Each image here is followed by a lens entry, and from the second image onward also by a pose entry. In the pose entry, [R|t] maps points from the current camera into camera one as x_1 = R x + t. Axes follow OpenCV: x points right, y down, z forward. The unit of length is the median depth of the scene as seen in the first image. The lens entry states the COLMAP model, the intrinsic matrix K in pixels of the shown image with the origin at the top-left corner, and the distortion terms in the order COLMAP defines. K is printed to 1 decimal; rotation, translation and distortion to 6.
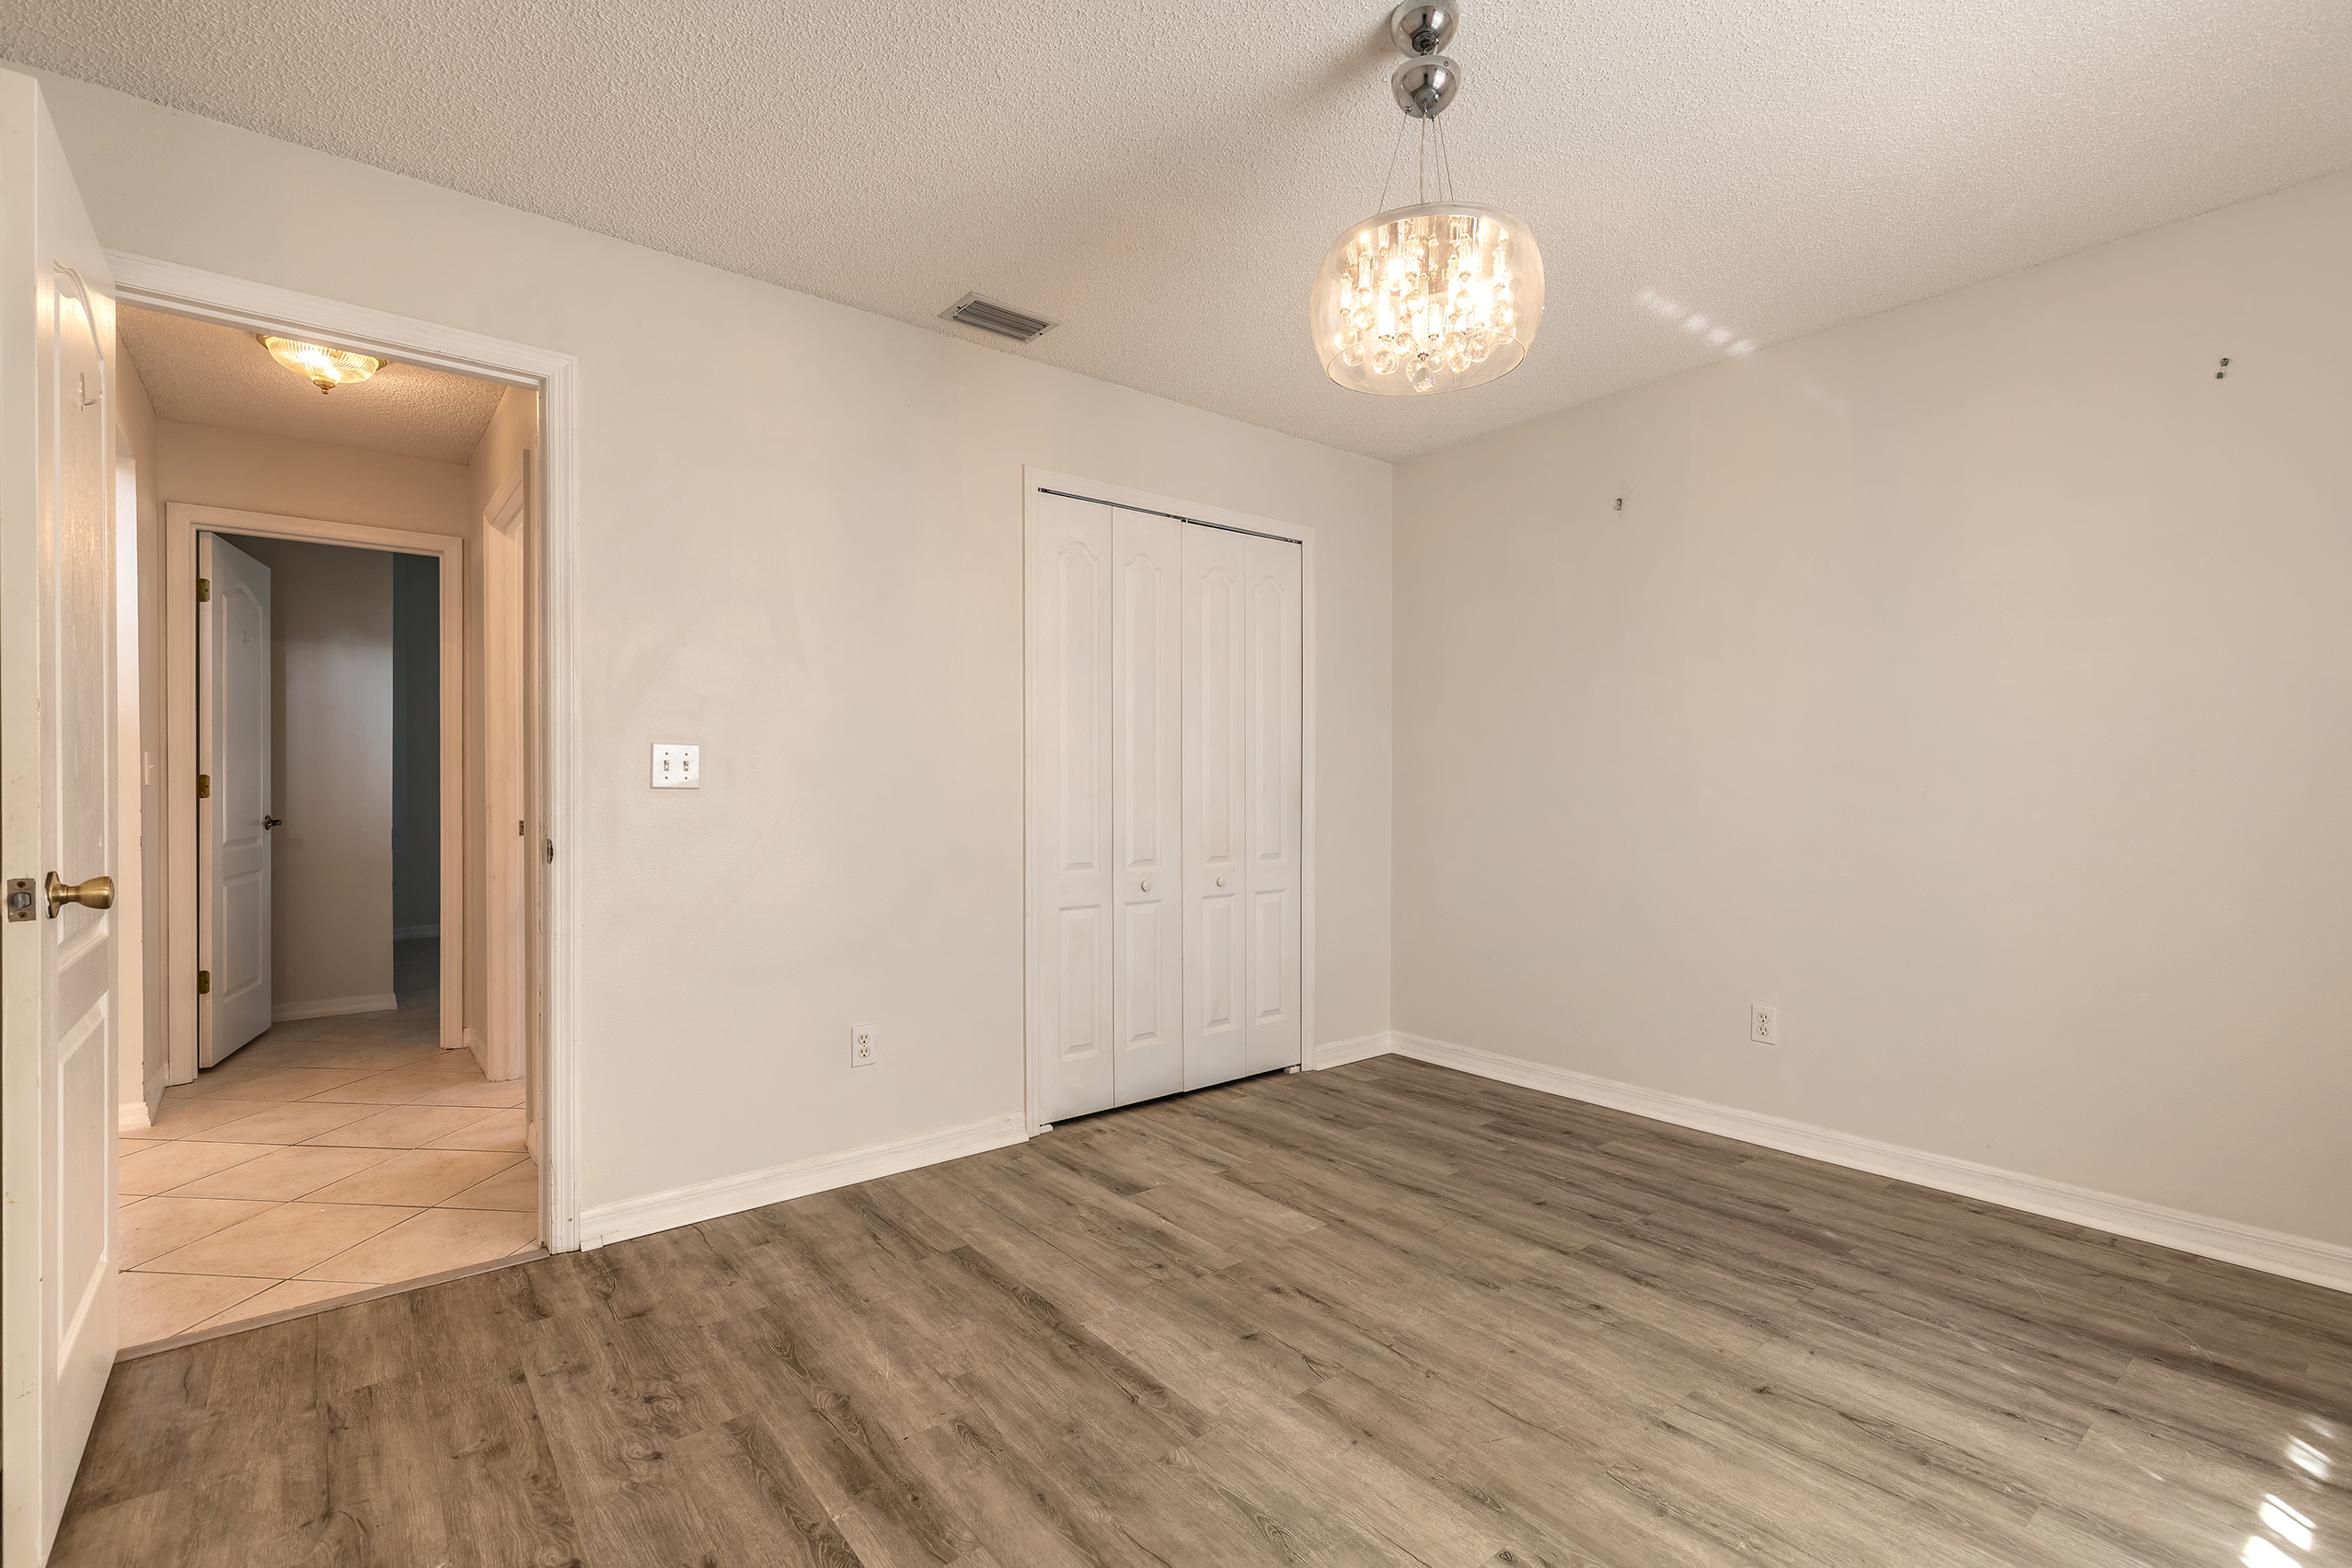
lens RADIAL K [[1059.1, 0, 1170.1], [0, 1059.1, 791.8], [0, 0, 1]] dist [0.007942, -0.001654]
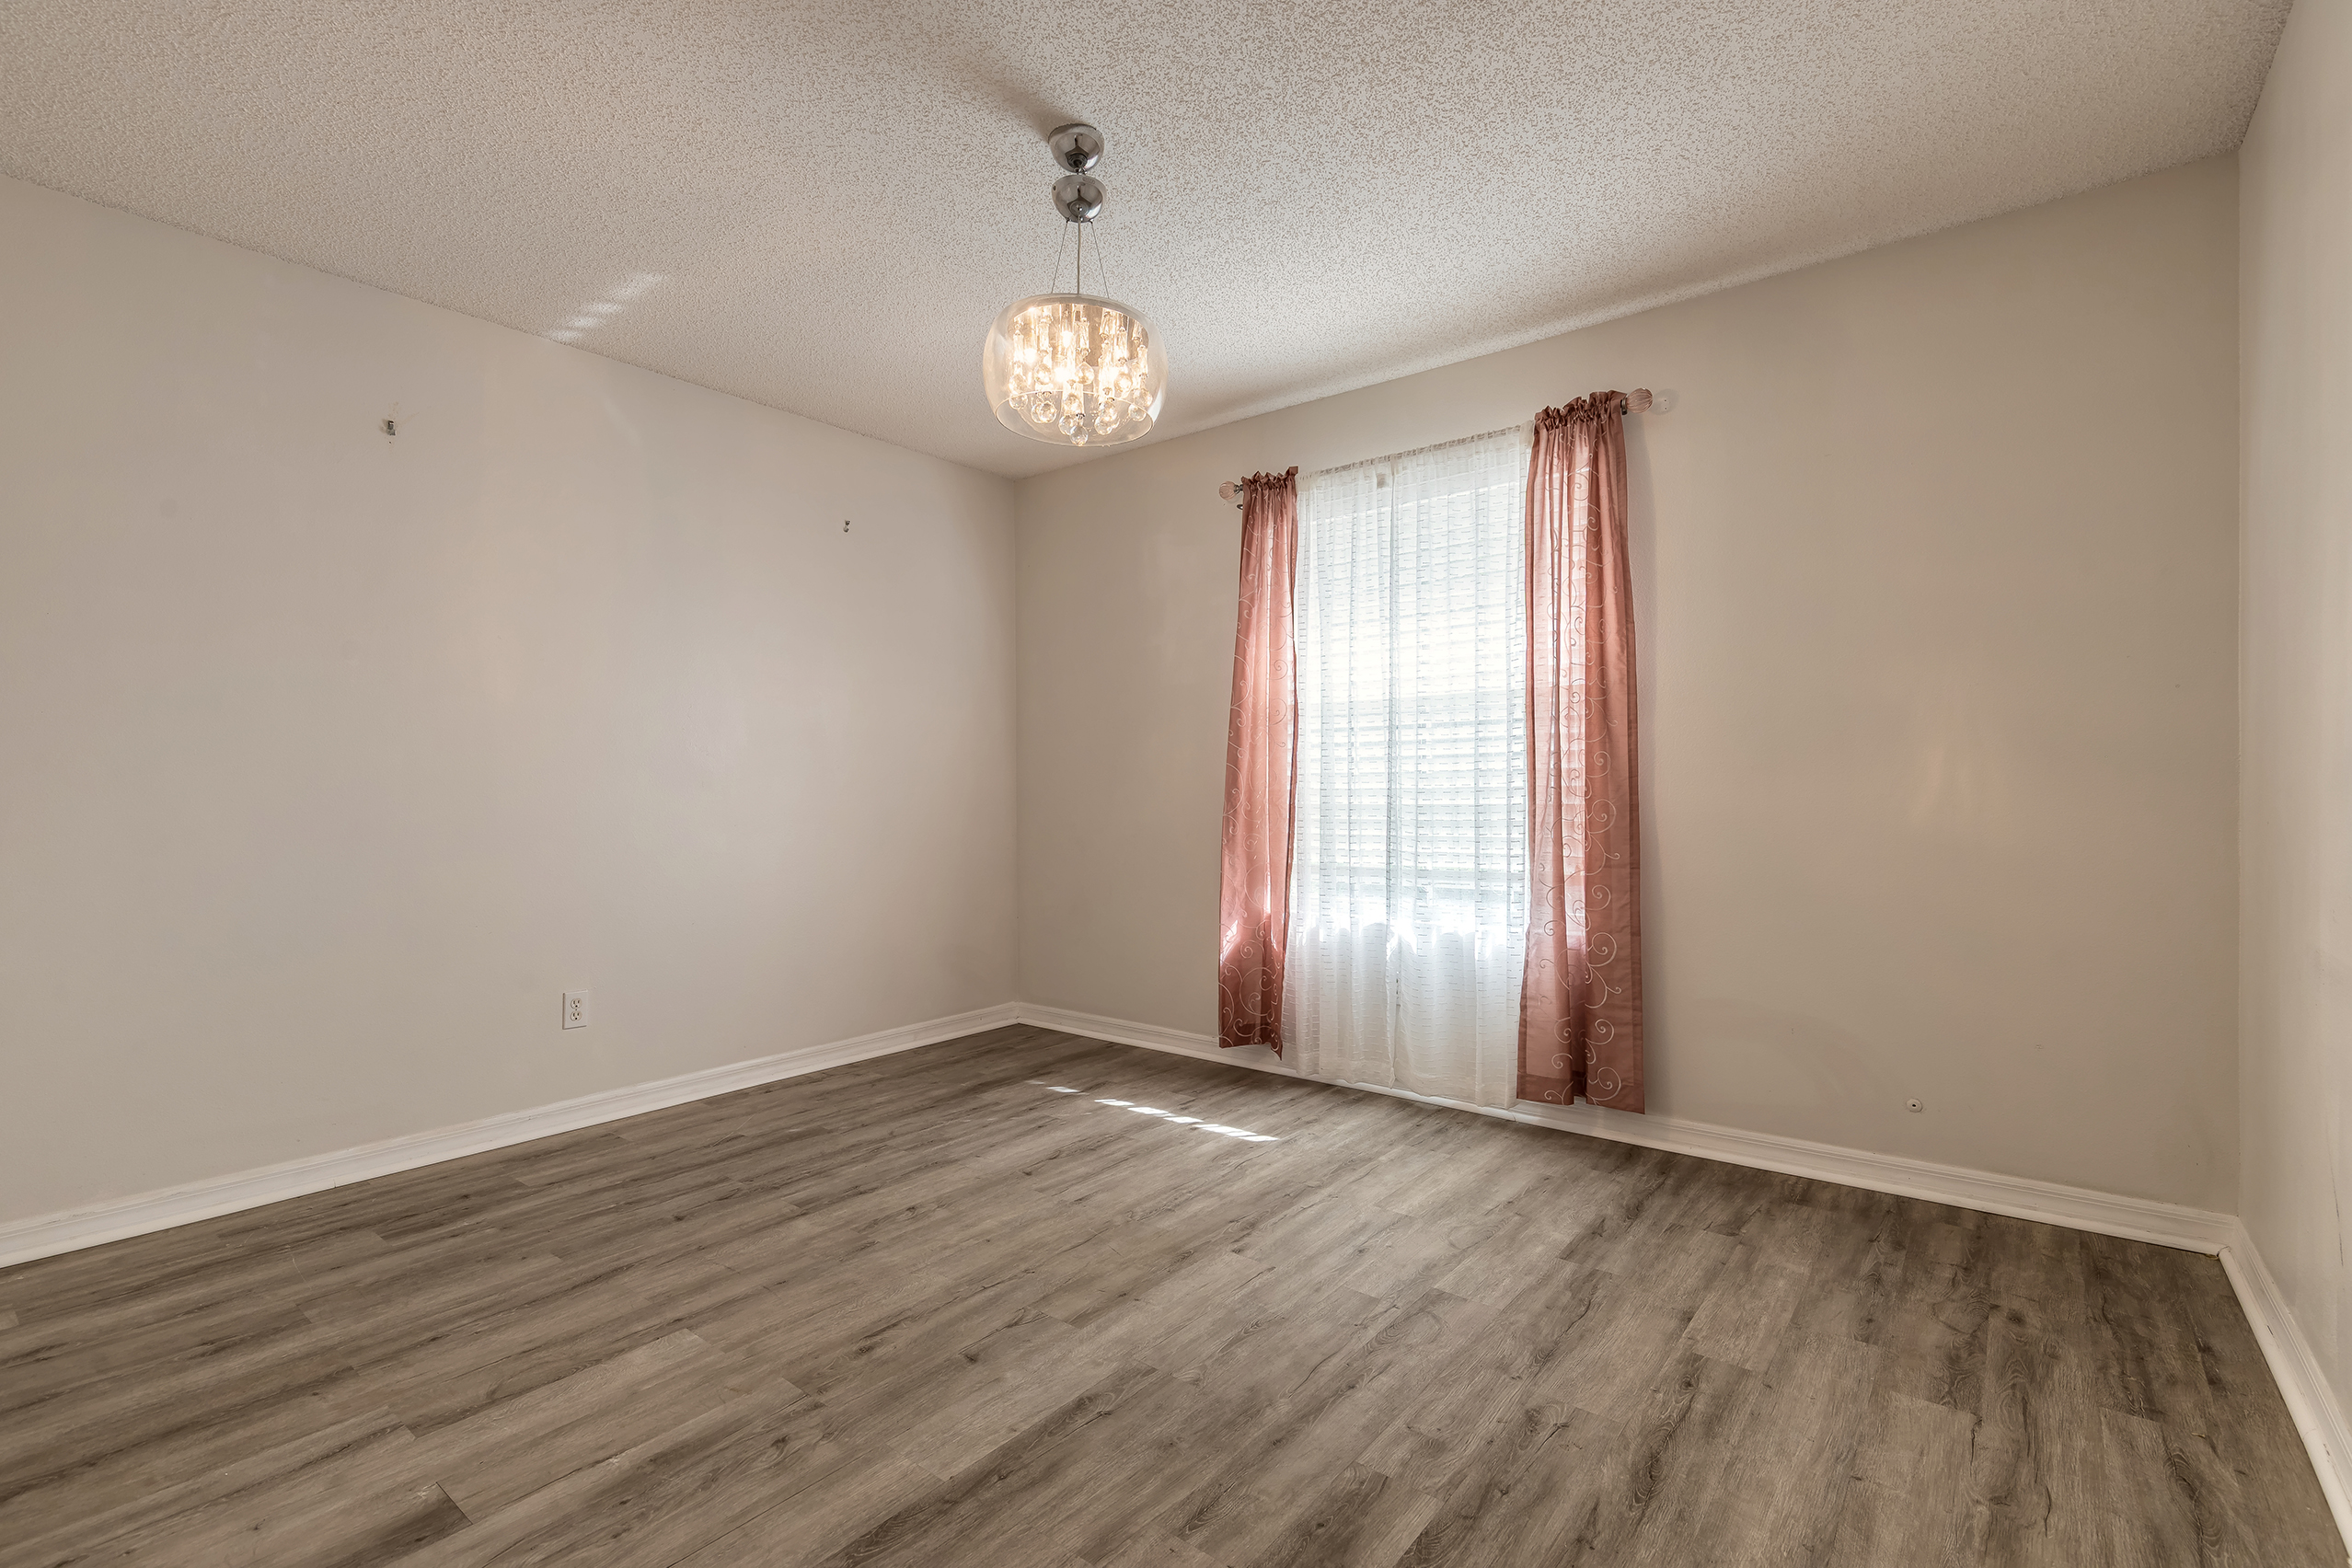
lens RADIAL K [[1059.1, 0, 1170.1], [0, 1059.1, 791.8], [0, 0, 1]] dist [0.007942, -0.001654]
pose [[-0.220868, -0.000909, 0.975303, -0.731921], [0.009789, 0.999947, 0.003148, 0.017066], [-0.975255, 0.010242, -0.220848, 0.874574]]
